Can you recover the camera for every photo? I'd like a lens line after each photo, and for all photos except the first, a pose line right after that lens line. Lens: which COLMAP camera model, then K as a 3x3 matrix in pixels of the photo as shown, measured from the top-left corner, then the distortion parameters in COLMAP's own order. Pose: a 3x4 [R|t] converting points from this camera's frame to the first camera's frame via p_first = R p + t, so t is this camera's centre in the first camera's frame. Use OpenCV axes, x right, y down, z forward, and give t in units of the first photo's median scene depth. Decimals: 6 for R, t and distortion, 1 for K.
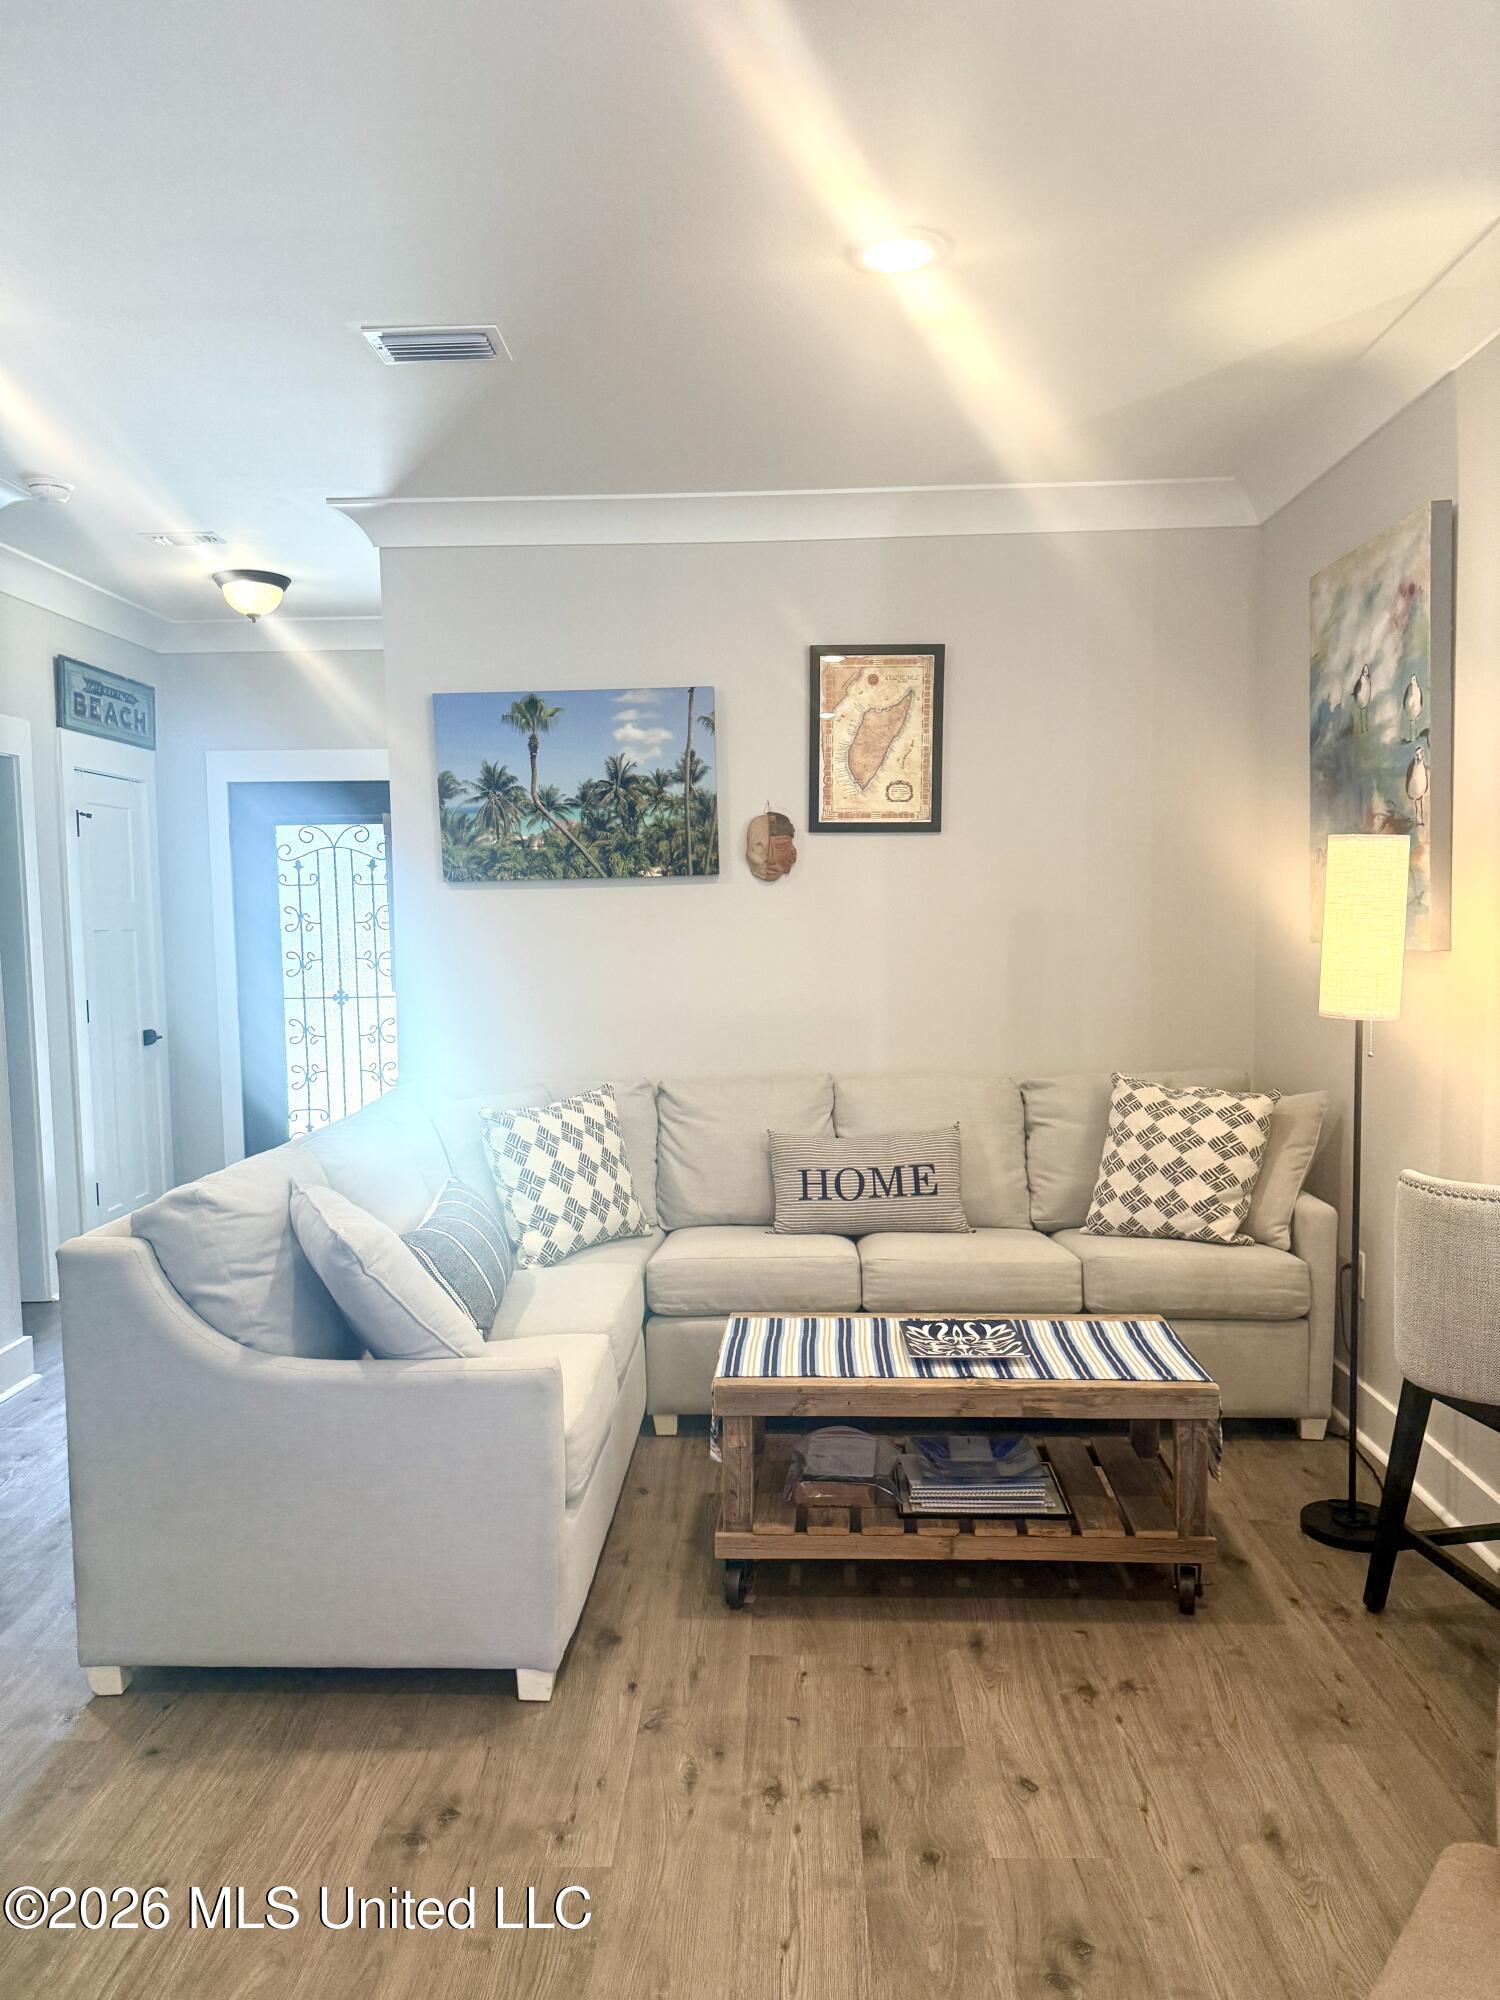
lens RADIAL K [[1399.6, 0, 750.0], [0, 1399.6, 1000.0], [0, 0, 1]] dist [0.113539, -0.176125]
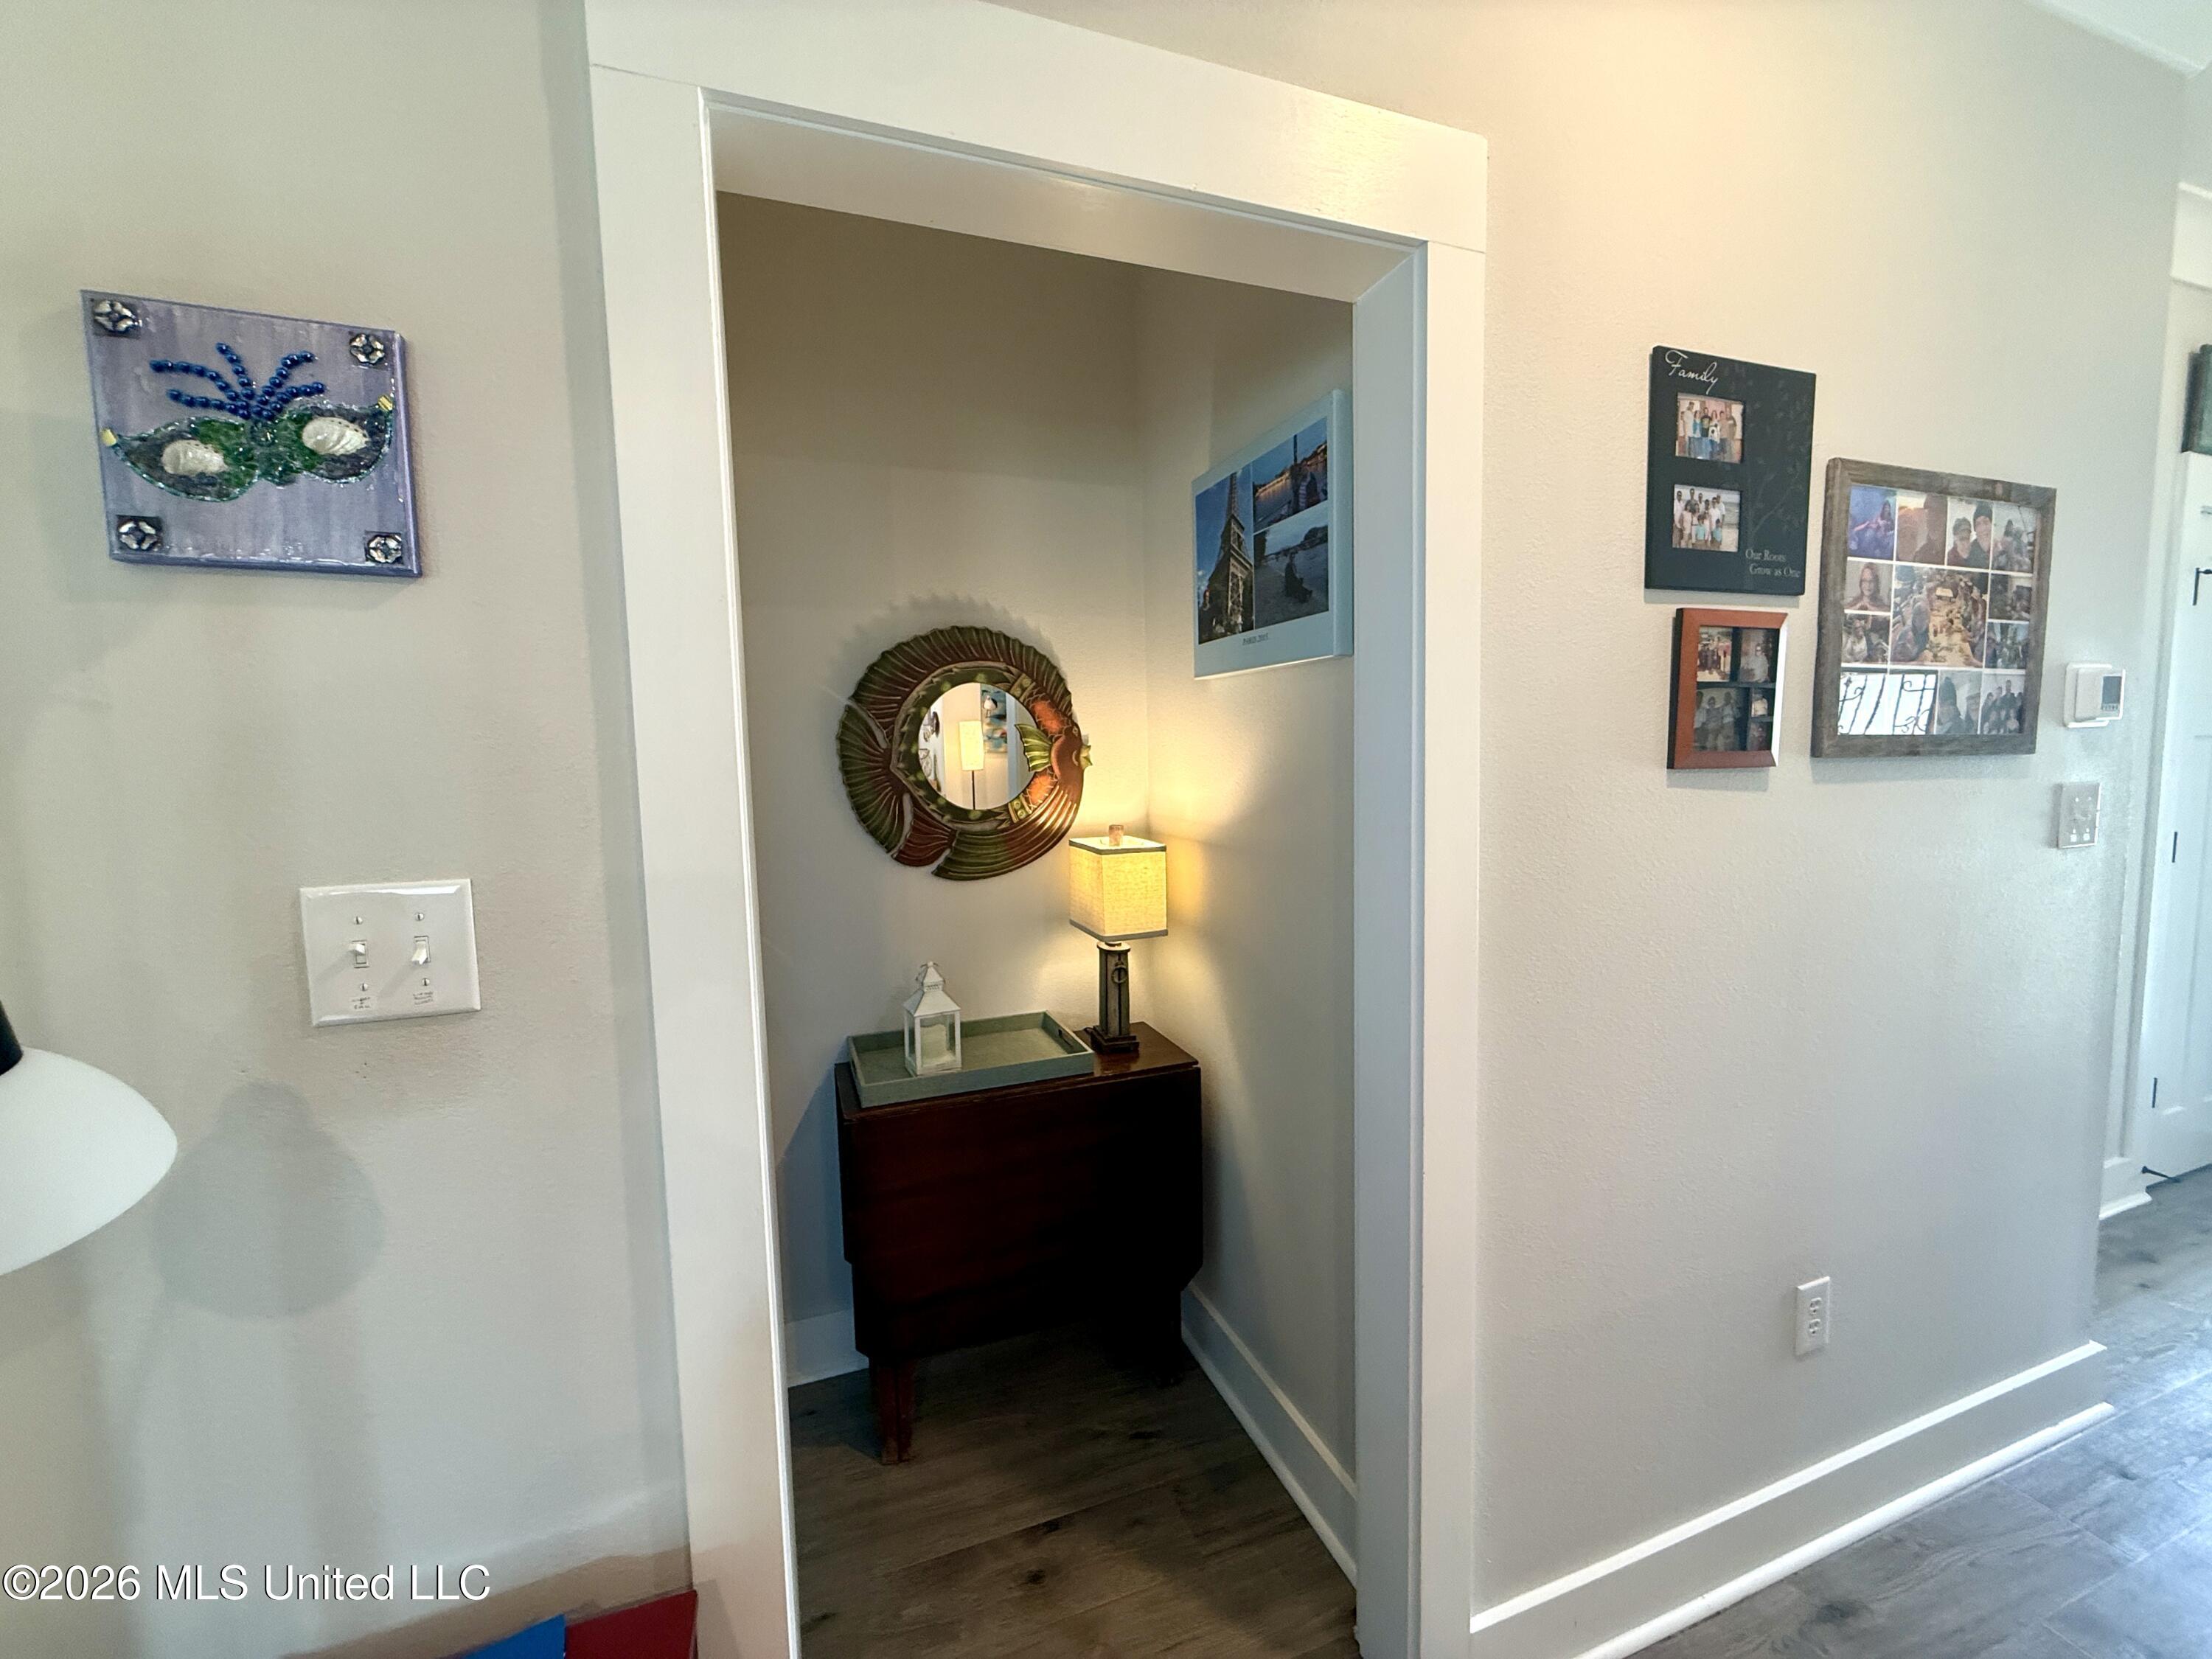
lens RADIAL K [[883.5, 0, 1101.9], [0, 883.5, 829.5], [0, 0, 1]] dist [0.000858, -0.000287]
pose [[0.367456, 0.089502, -0.925724, -0.306034], [-0.043157, 0.995927, 0.079159, -0.016095], [0.929039, 0.010864, 0.369822, 0.393313]]
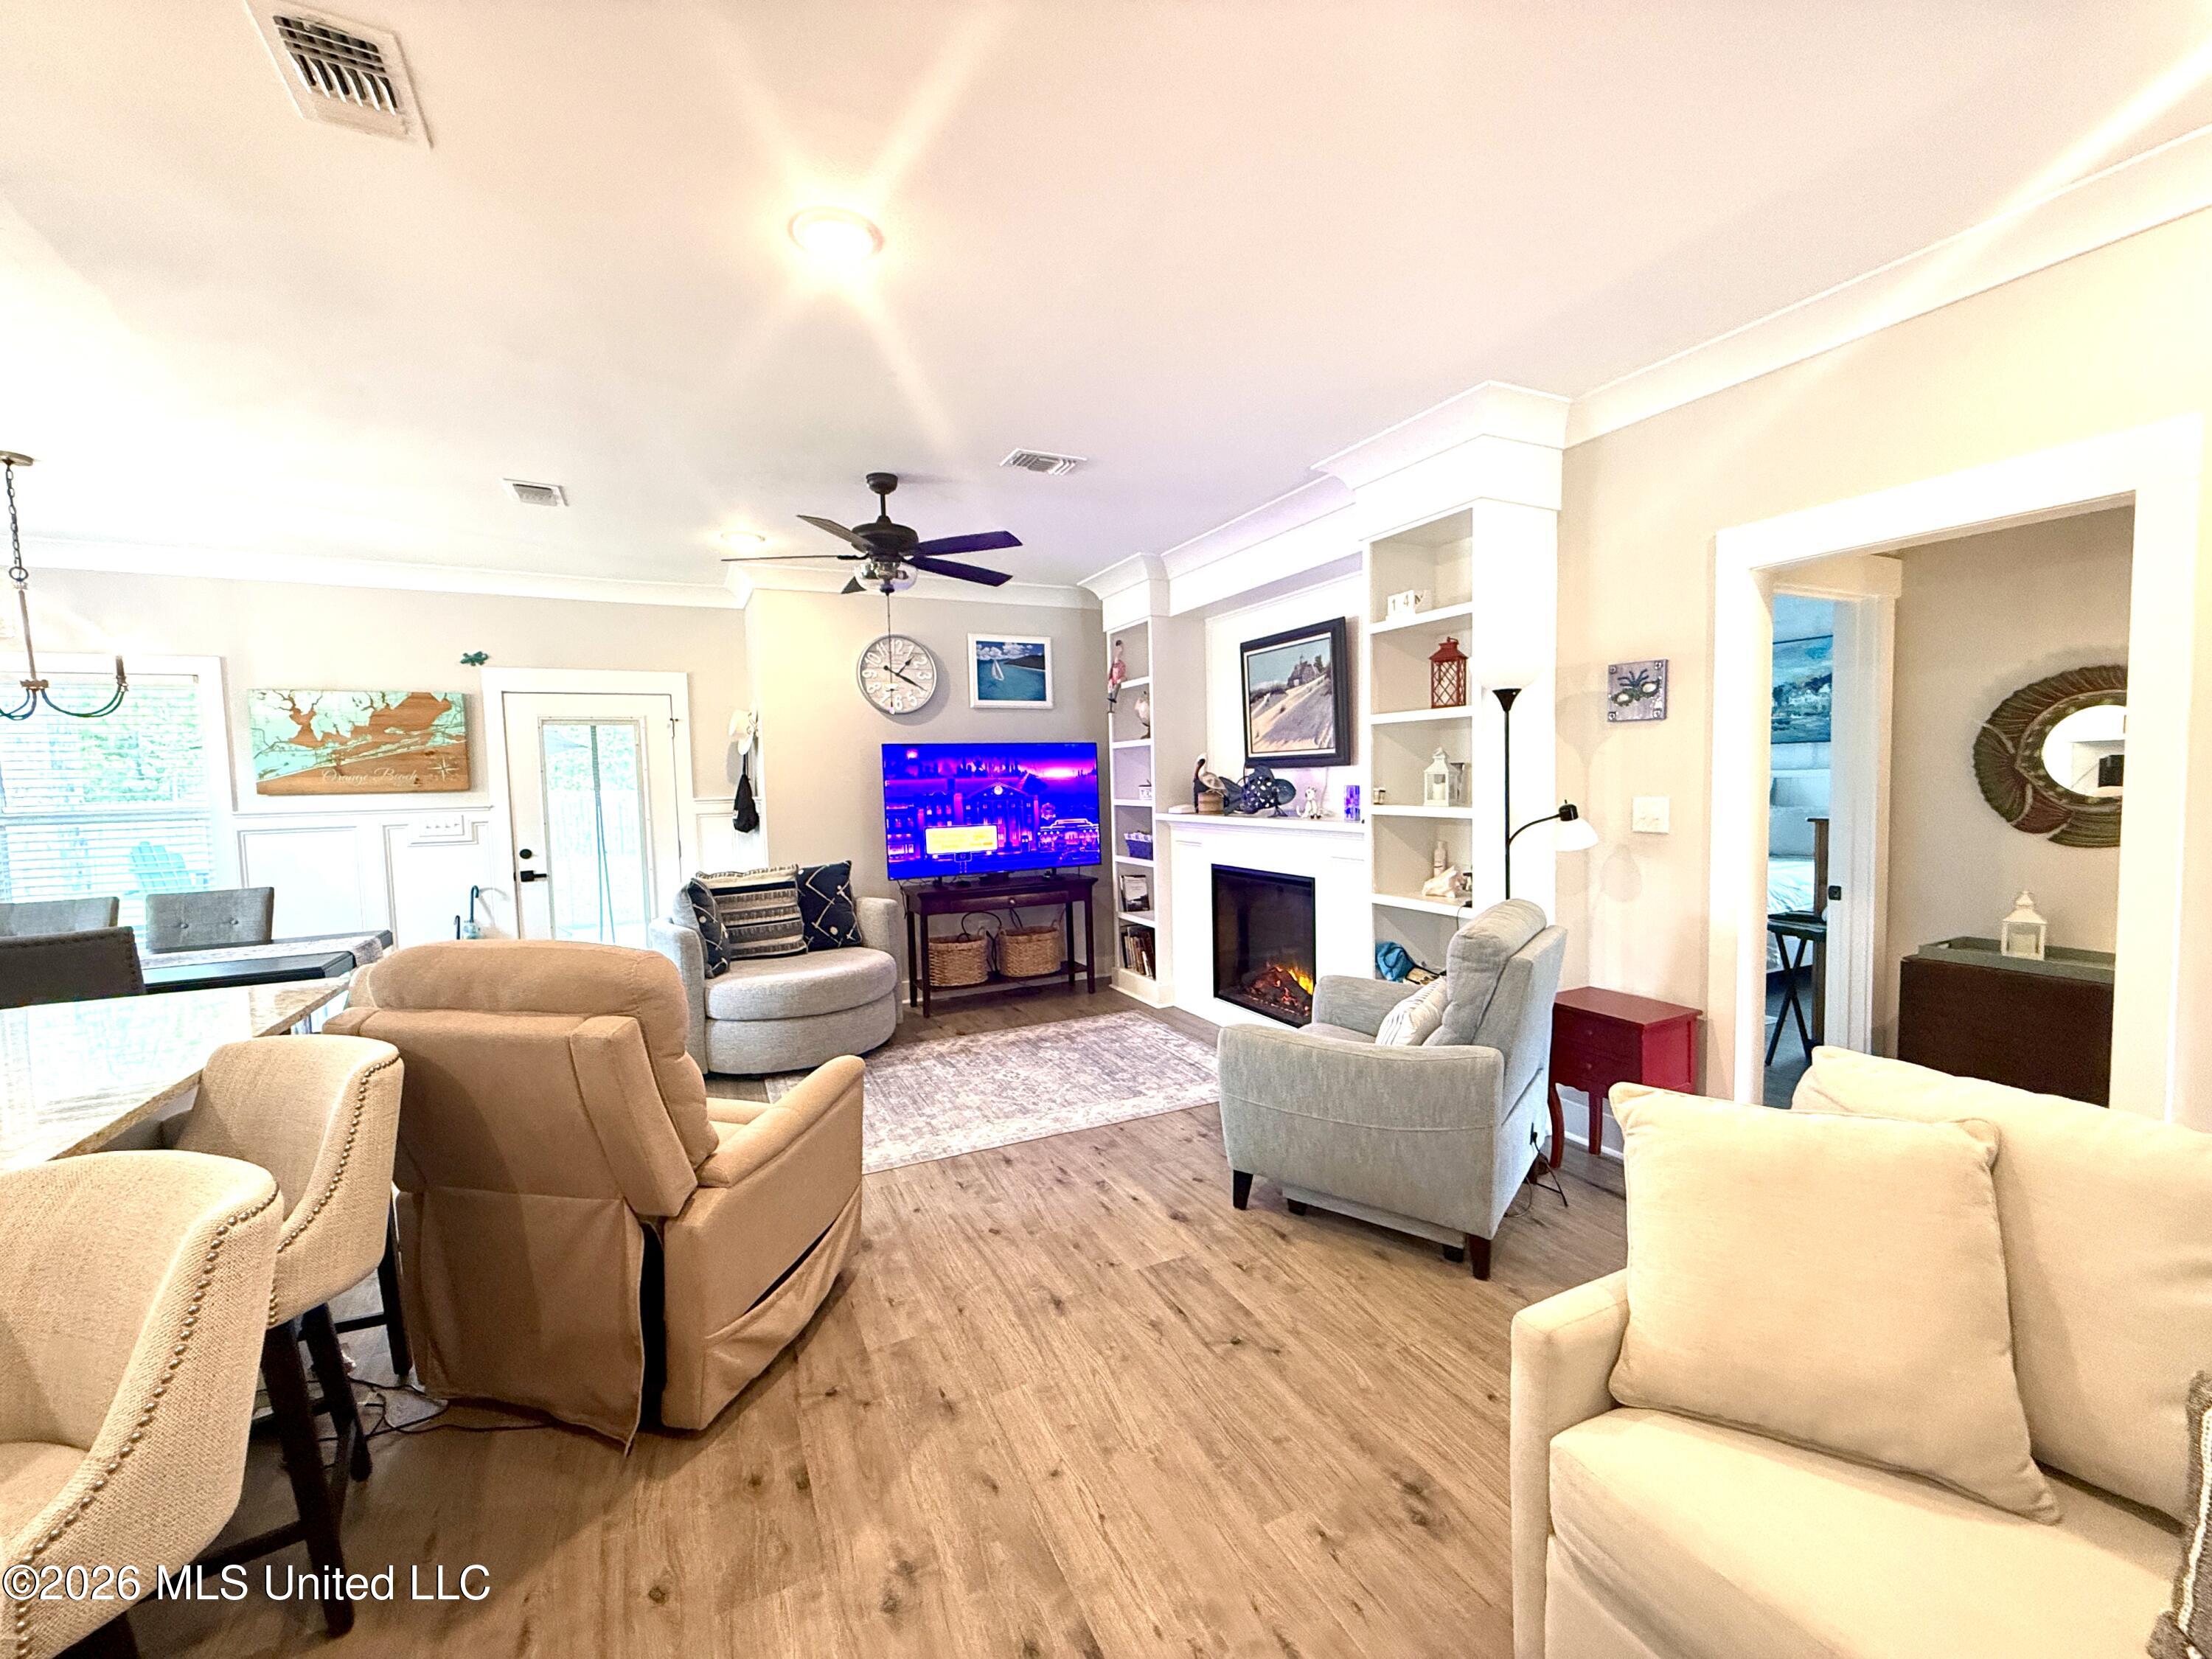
lens RADIAL K [[883.5, 0, 1101.9], [0, 883.5, 829.5], [0, 0, 1]] dist [0.000858, -0.000287]
pose [[-0.884592, 0.066534, -0.461595, 0.163199], [0.009862, 0.992218, 0.124119, -0.049365], [0.466261, 0.105242, -0.878365, 0.723926]]
